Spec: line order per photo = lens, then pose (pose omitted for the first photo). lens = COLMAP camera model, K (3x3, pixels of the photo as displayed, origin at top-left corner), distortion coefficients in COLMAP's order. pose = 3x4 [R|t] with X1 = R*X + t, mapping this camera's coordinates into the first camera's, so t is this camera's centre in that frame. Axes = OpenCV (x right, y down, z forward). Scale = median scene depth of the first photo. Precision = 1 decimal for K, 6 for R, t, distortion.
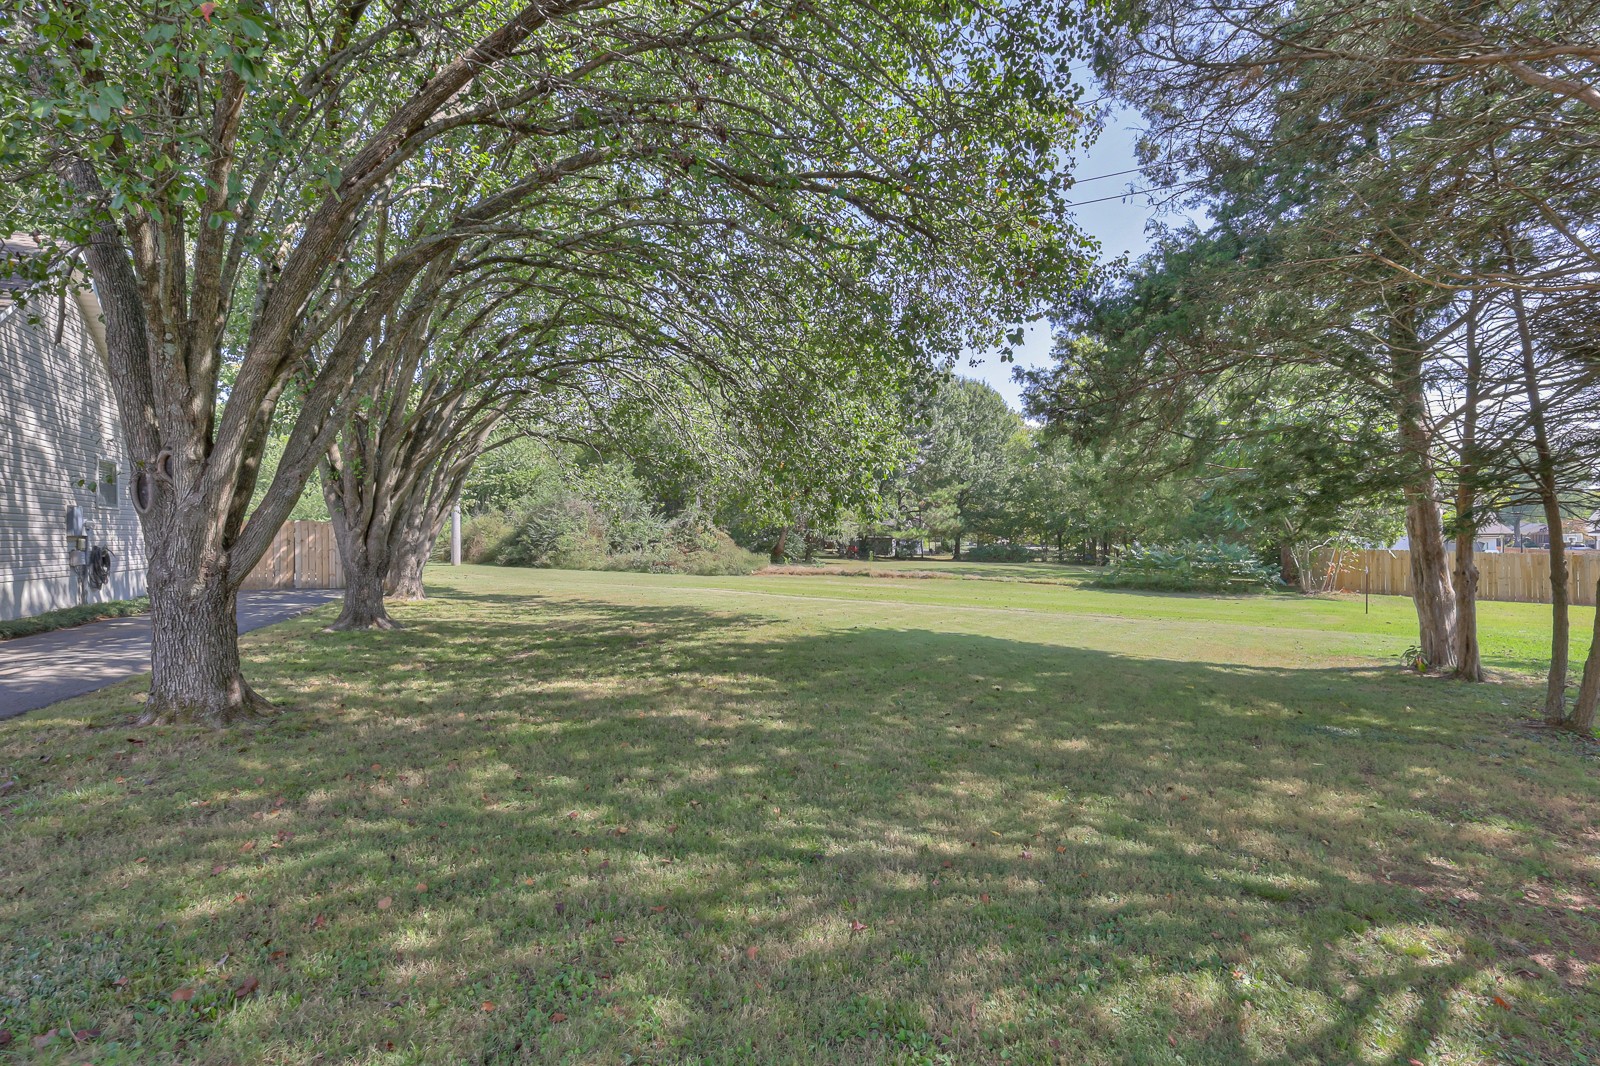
lens RADIAL K [[701.5, 0, 800.0], [0, 701.5, 533.0], [0, 0, 1]] dist [0.011941, -0.001279]
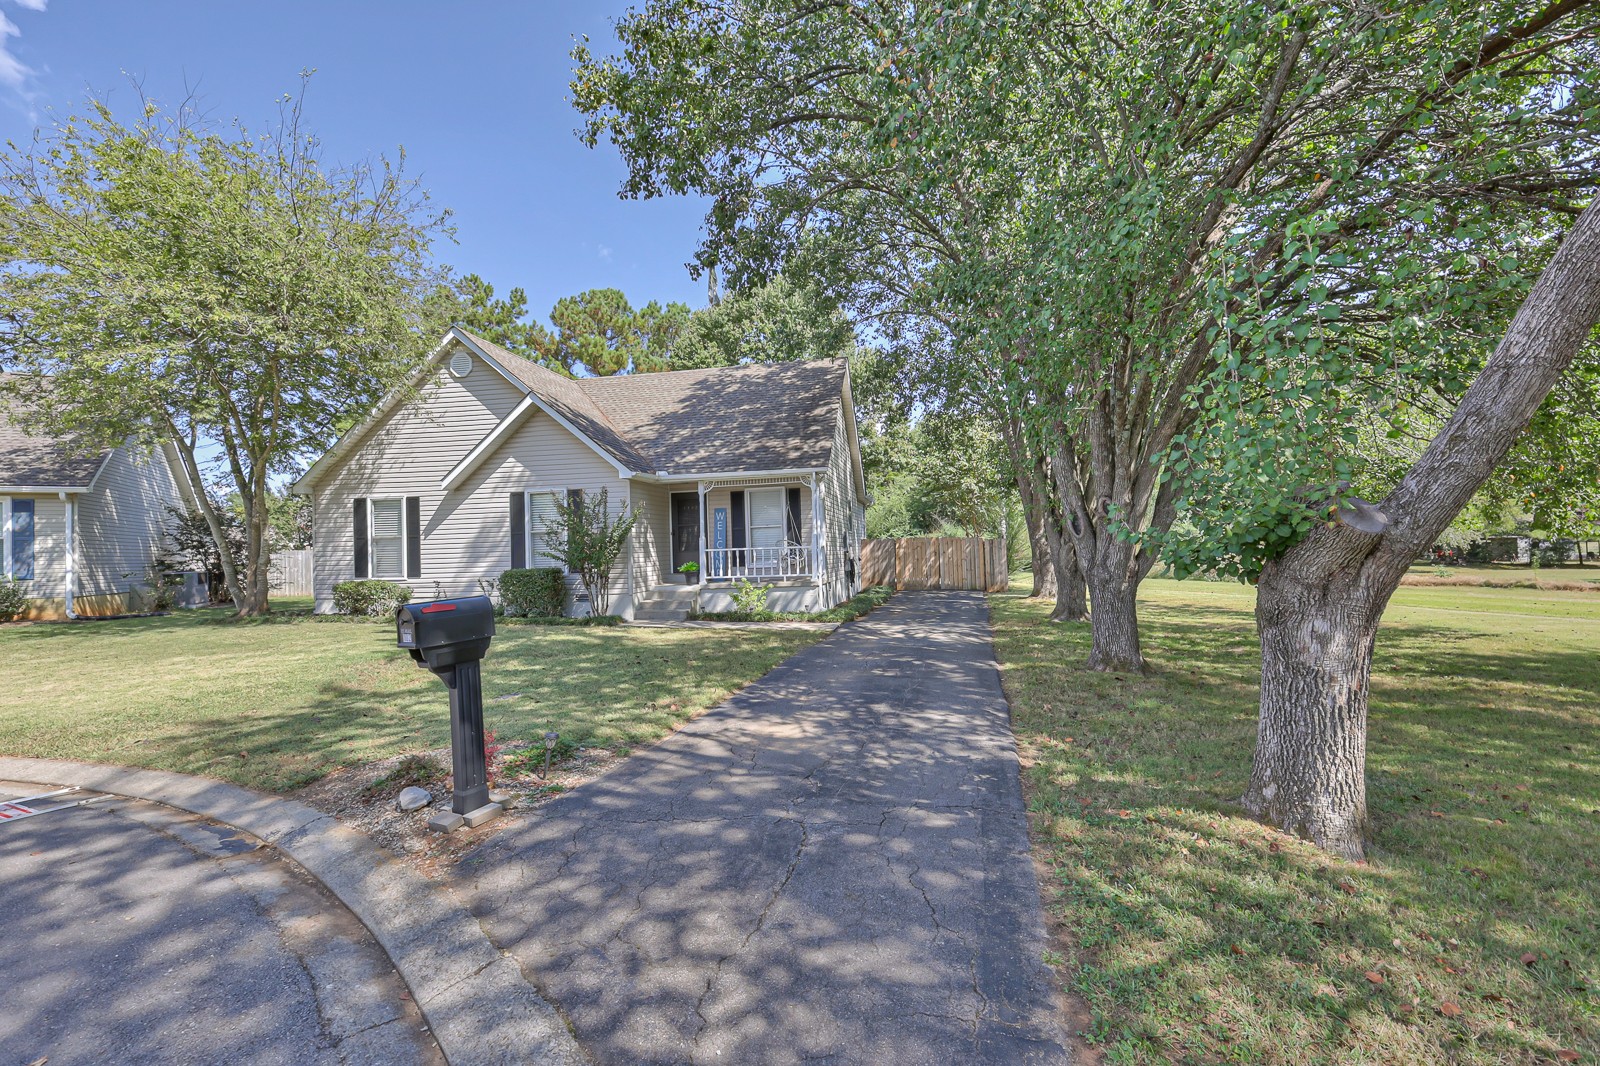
lens RADIAL K [[701.5, 0, 800.0], [0, 701.5, 533.0], [0, 0, 1]] dist [0.011941, -0.001279]
pose [[0.805992, -0.029650, -0.591183, -0.092858], [0.023424, 0.999560, -0.018197, -0.004638], [0.591463, 0.000819, 0.806332, -0.119432]]
